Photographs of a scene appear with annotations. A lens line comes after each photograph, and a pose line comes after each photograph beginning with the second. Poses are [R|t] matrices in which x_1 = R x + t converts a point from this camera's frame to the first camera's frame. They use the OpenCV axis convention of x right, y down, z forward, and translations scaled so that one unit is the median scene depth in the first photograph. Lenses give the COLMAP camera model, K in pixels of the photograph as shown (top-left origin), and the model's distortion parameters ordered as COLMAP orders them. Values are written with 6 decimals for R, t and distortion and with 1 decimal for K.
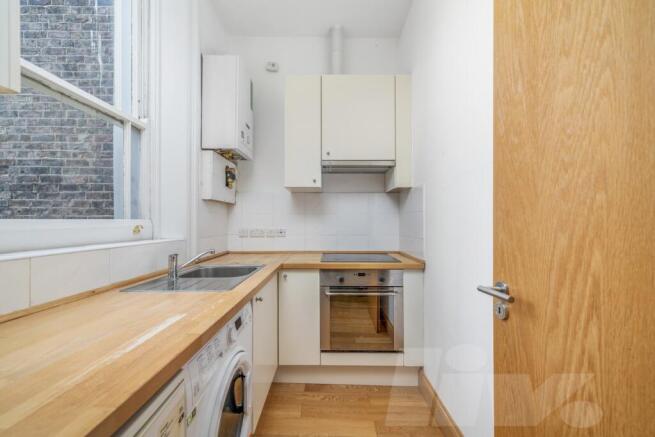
lens RADIAL K [[261.5, 0, 327.3], [0, 261.5, 221.3], [0, 0, 1]] dist [0.000387, 0.000165]
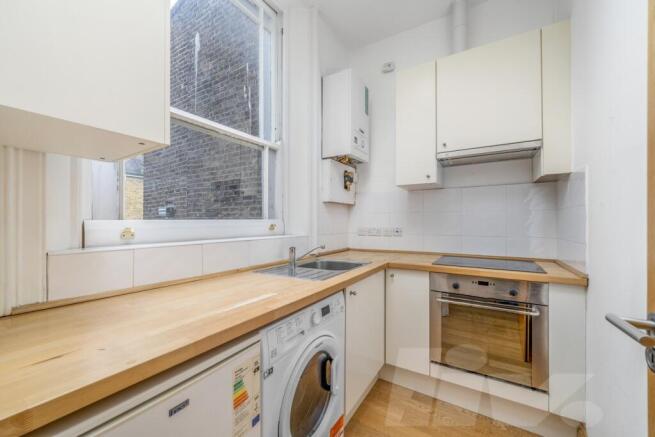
lens RADIAL K [[261.5, 0, 327.3], [0, 261.5, 221.3], [0, 0, 1]] dist [0.000387, 0.000165]
pose [[0.848578, -0.004792, -0.529049, 0.151081], [0.004768, 0.999988, -0.001411, 0.003913], [0.529049, -0.001325, 0.848590, 0.026103]]
